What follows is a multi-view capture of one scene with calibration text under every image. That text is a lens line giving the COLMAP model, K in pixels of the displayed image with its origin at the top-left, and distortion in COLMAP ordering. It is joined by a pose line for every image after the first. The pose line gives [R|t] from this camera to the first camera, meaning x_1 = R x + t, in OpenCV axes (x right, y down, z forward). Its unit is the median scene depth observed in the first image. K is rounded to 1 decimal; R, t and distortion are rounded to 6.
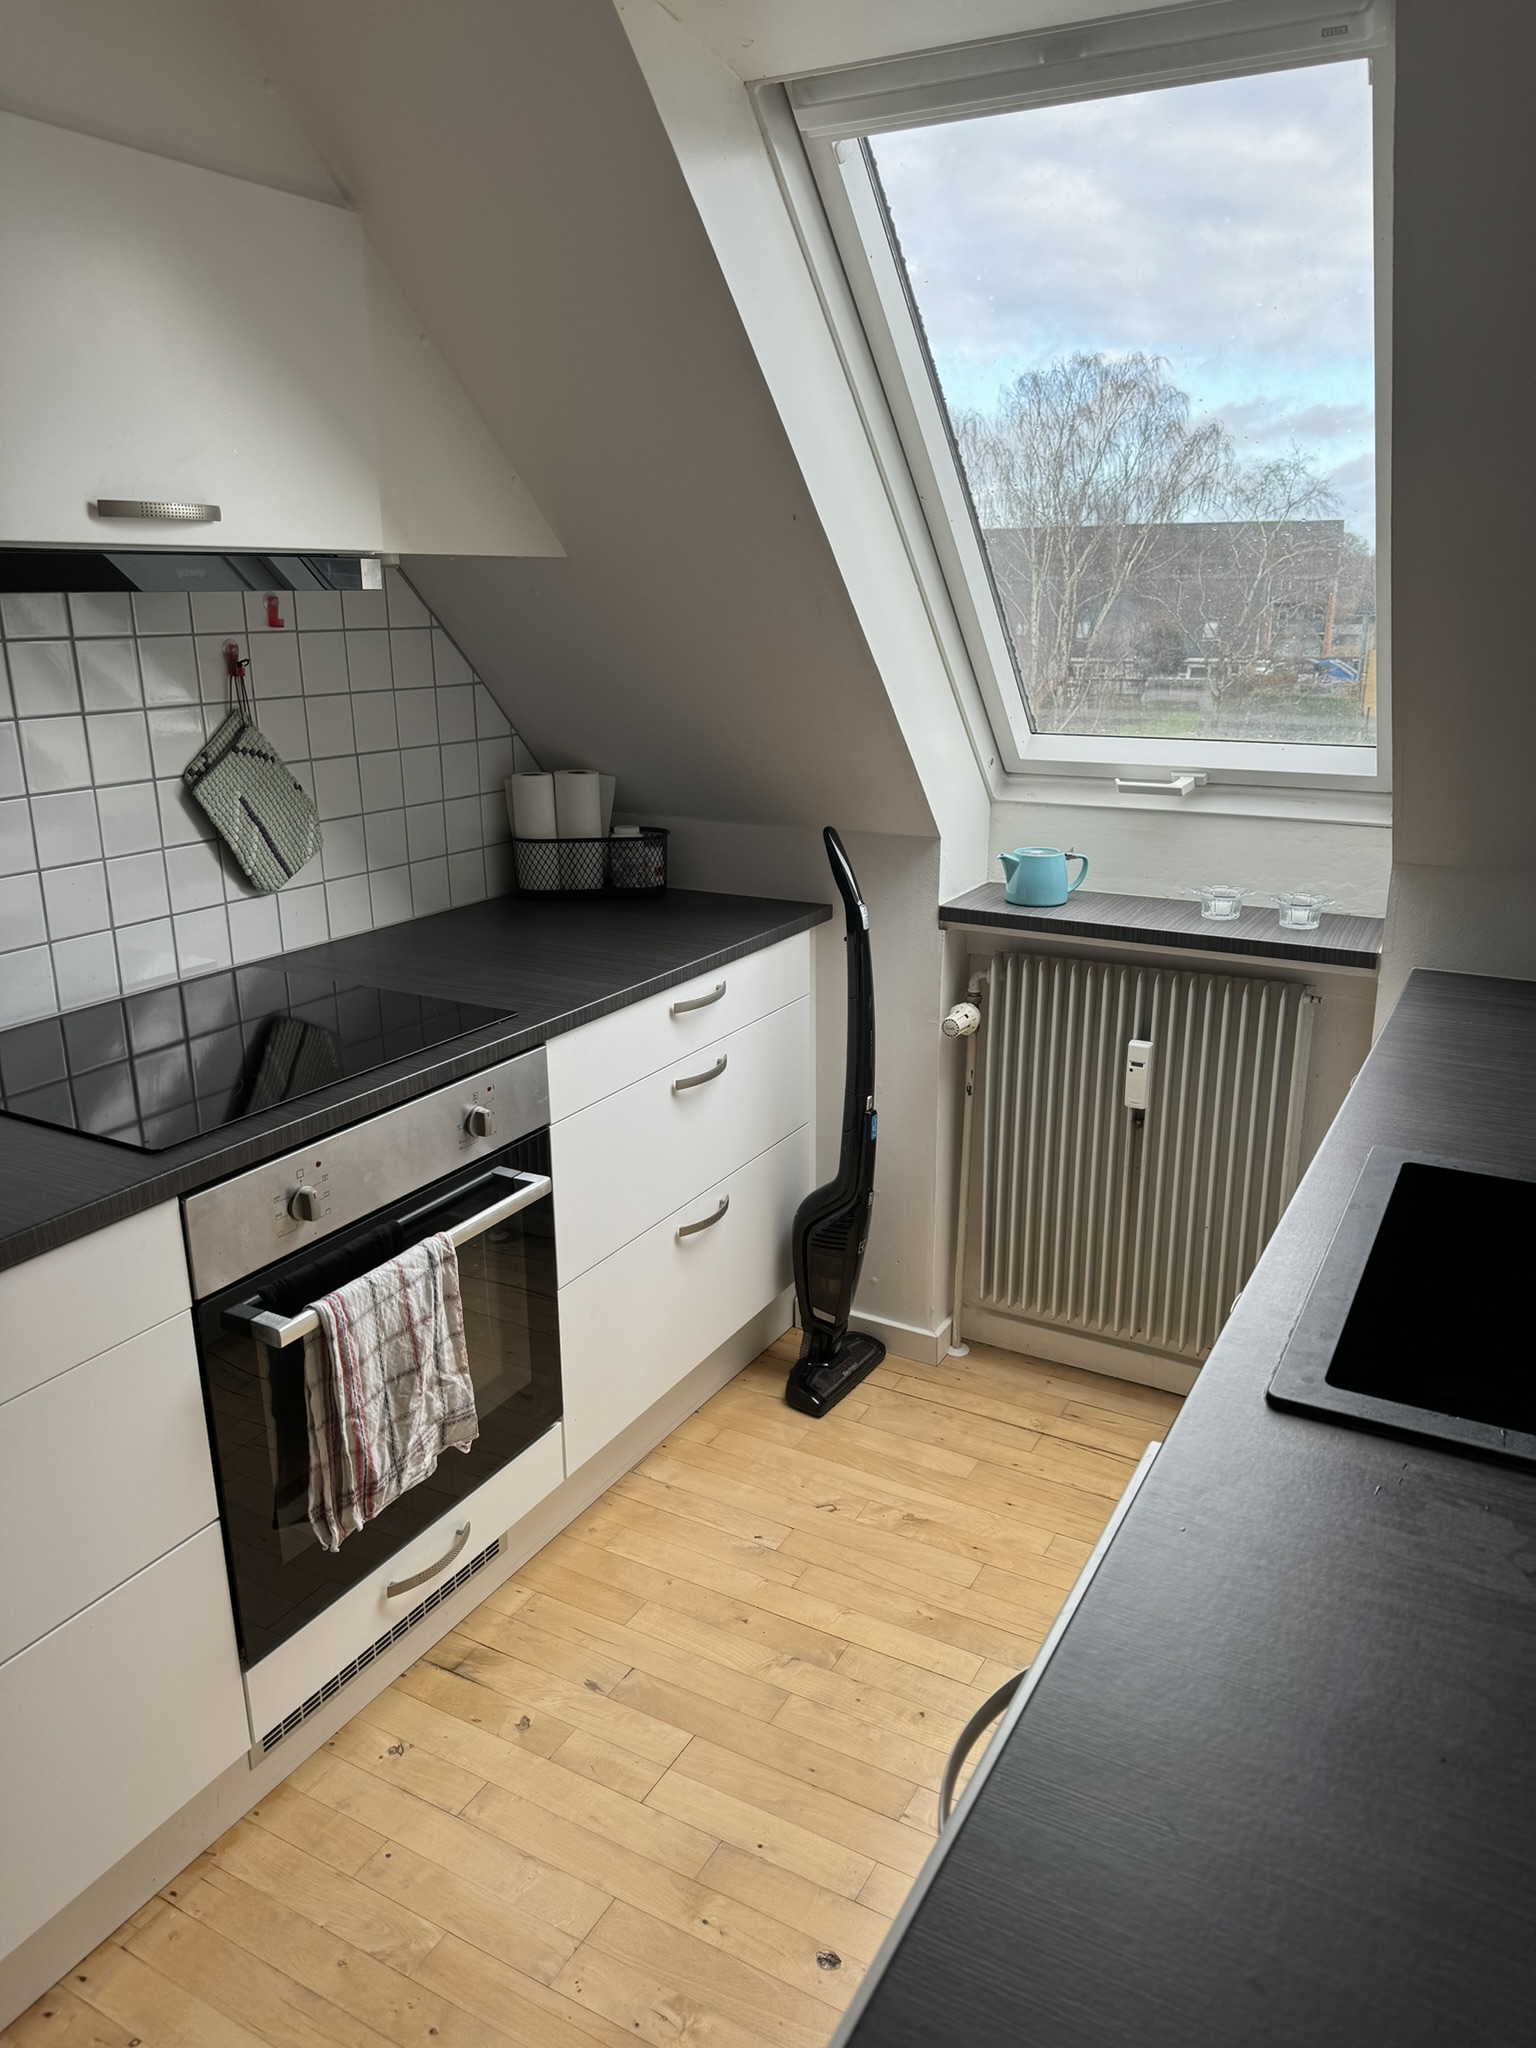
lens RADIAL K [[1442.1, 0, 785.4], [0, 1442.1, 1020.7], [0, 0, 1]] dist [0.046622, -0.069533]
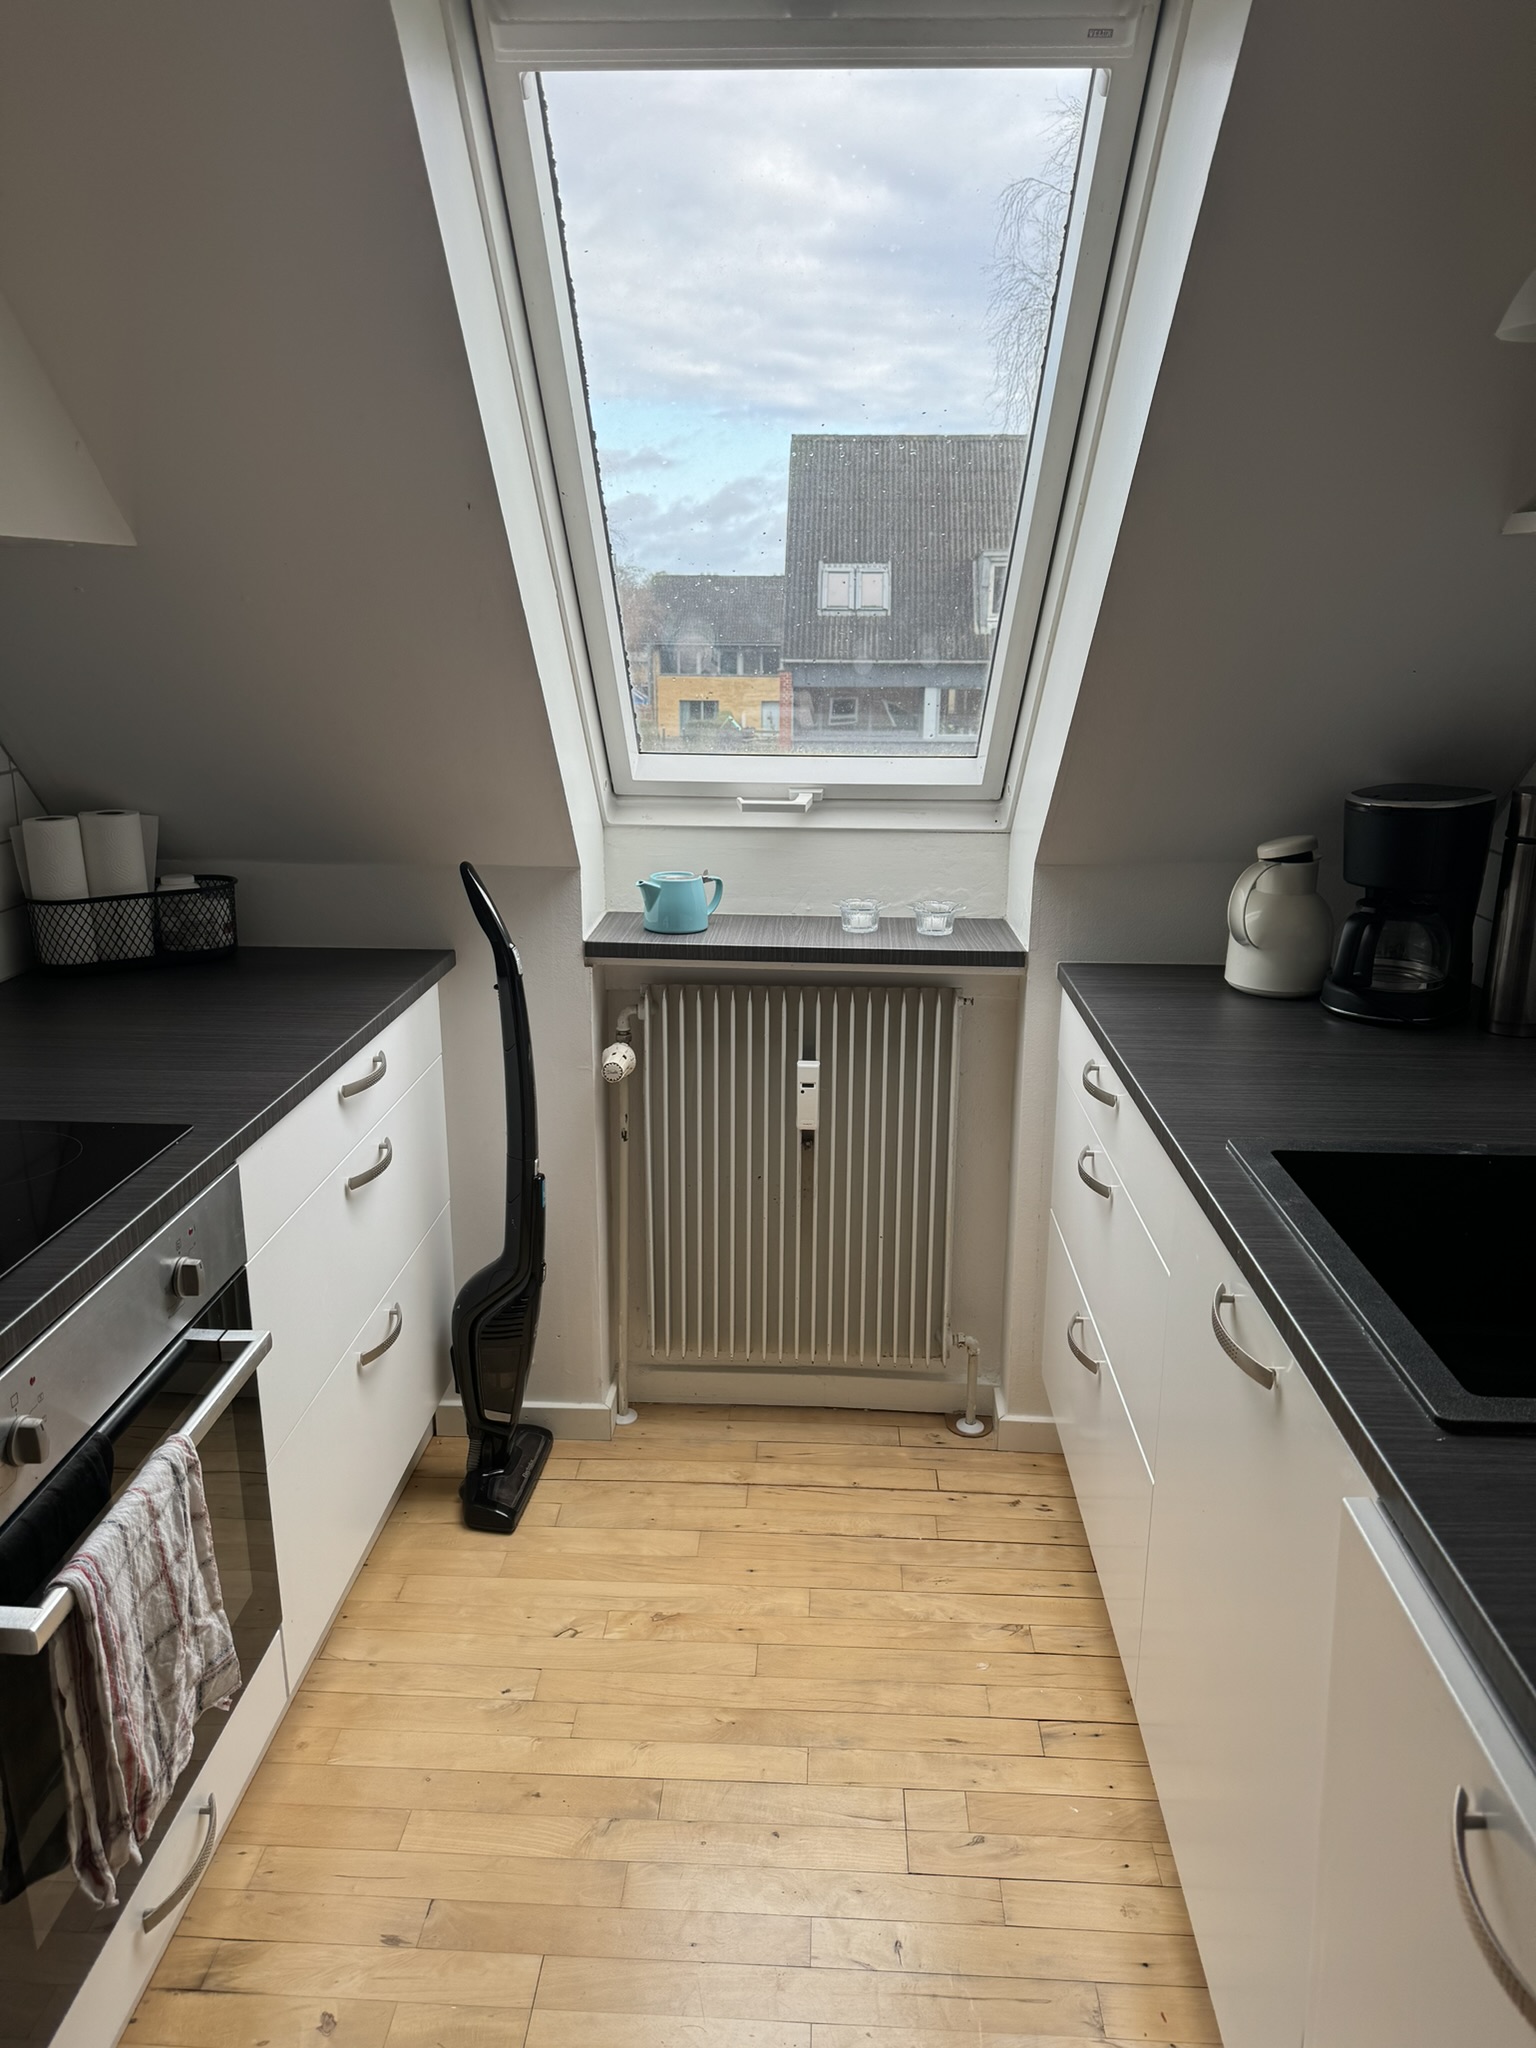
lens RADIAL K [[1442.1, 0, 798.6], [0, 1442.1, 1008.7], [0, 0, 1]] dist [0.046622, -0.069533]
pose [[0.890471, -0.103996, 0.442996, -0.209002], [0.112234, 0.993652, 0.007663, -0.033521], [-0.440981, 0.042896, 0.896491, 0.138270]]
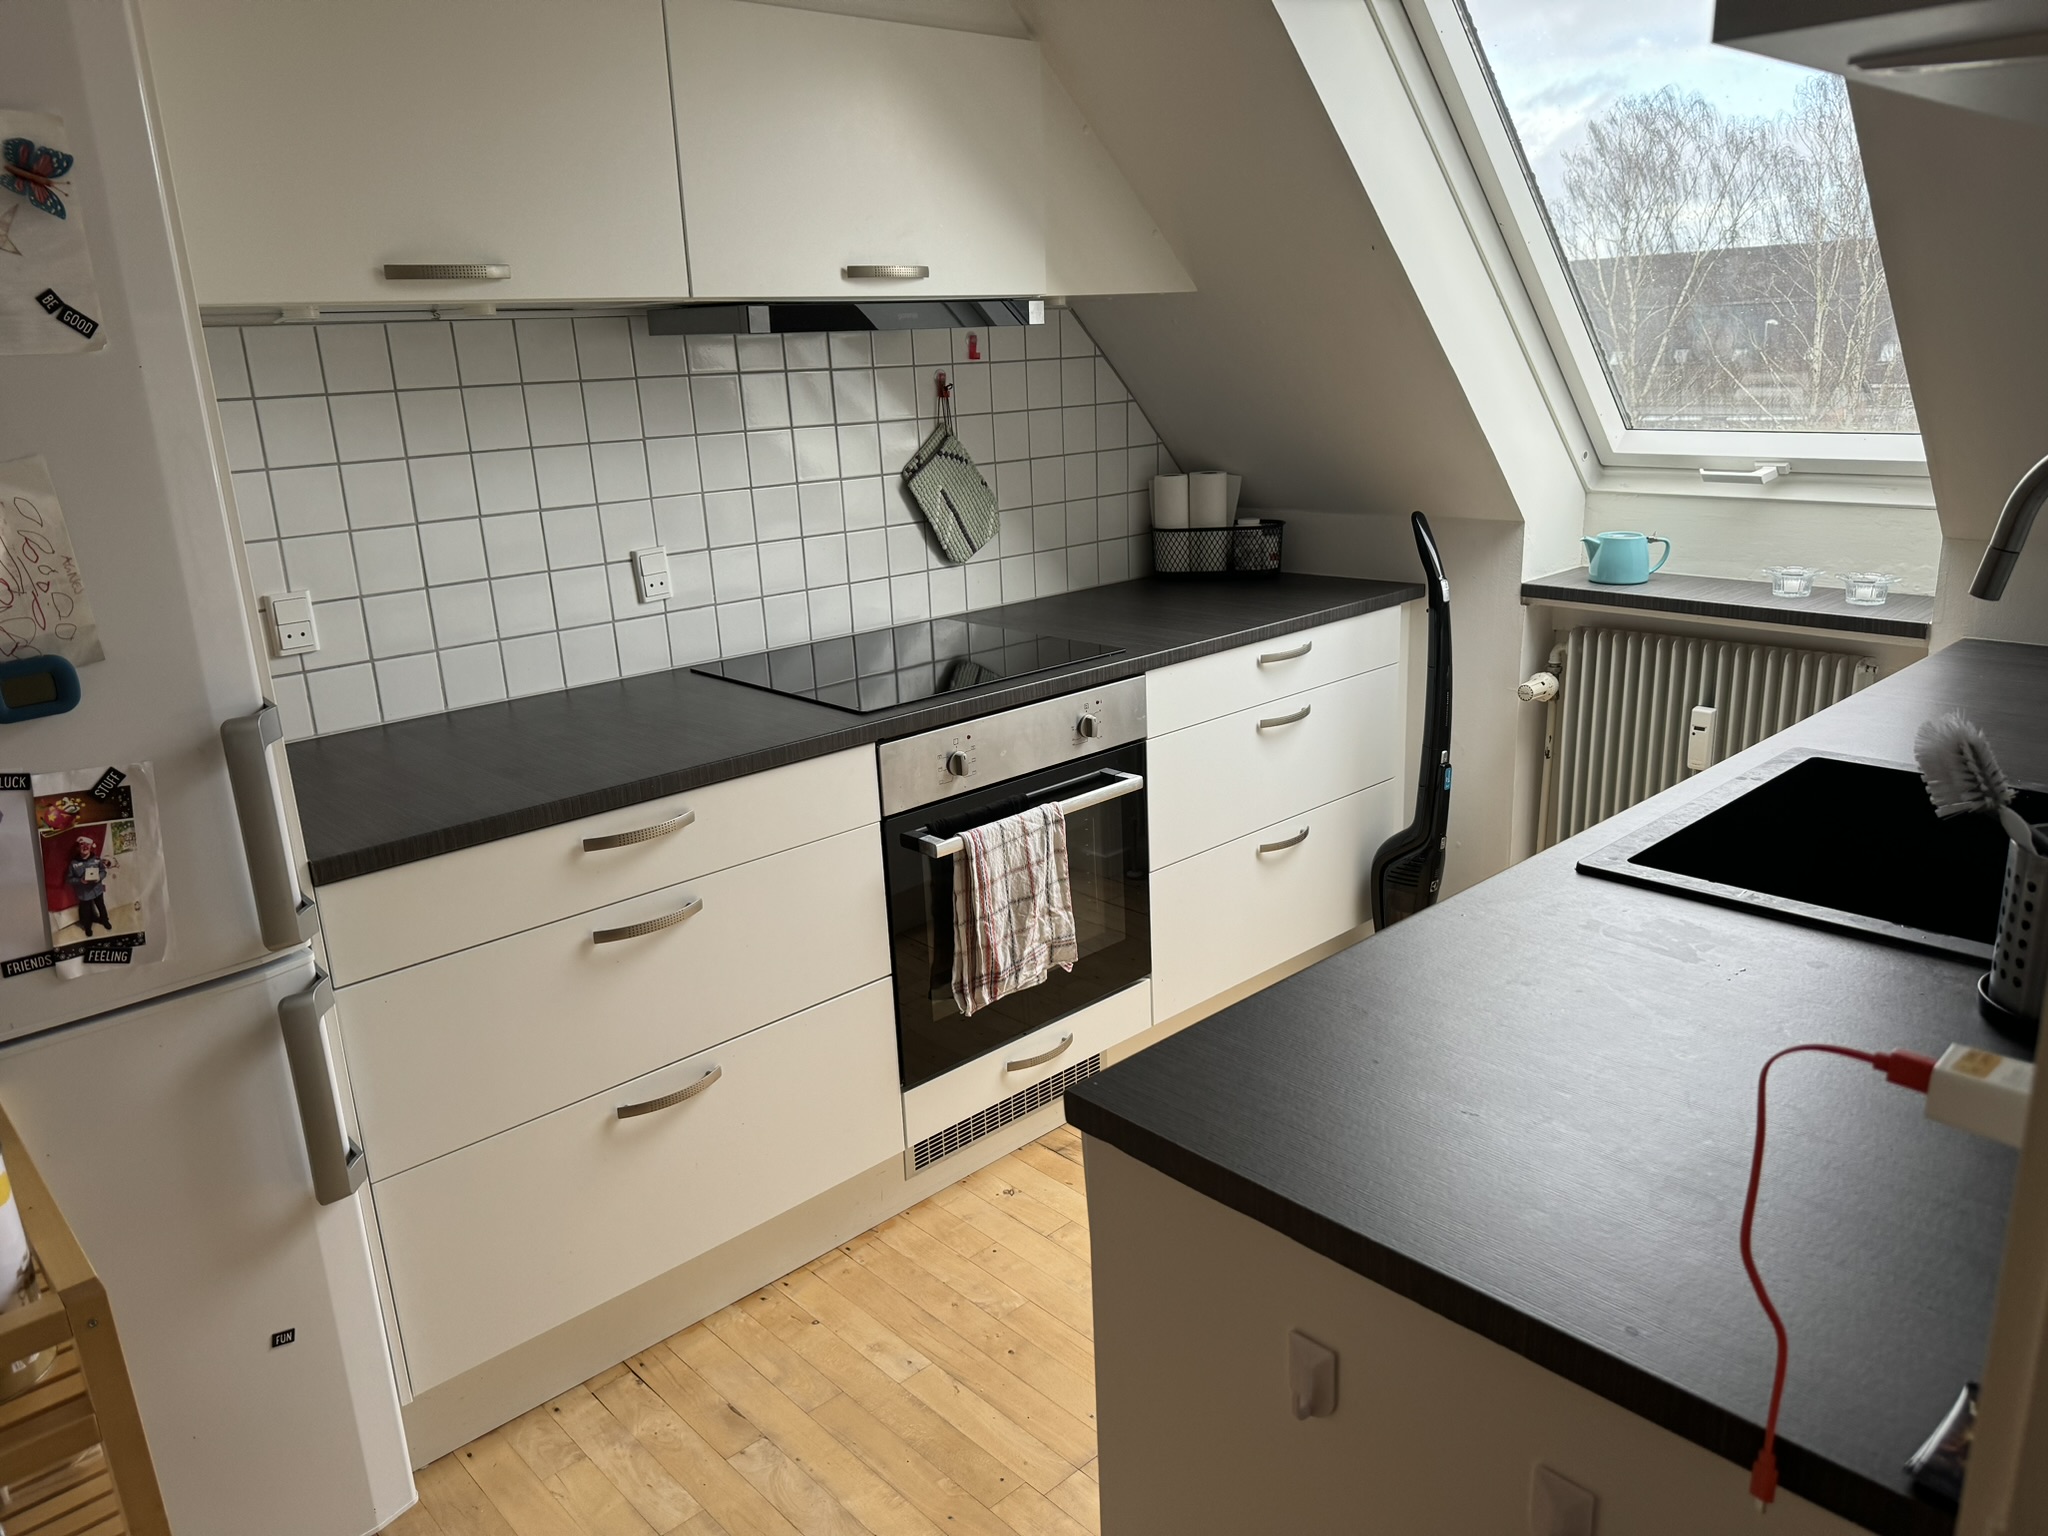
lens RADIAL K [[1442.1, 0, 1007.8], [0, 1442.1, 778.3], [0, 0, 1]] dist [0.046622, -0.069533]
pose [[0.944543, 0.054633, -0.323811, 0.121648], [-0.051952, 0.998506, 0.016926, 0.083533], [0.324252, 0.000836, 0.945971, -0.224133]]
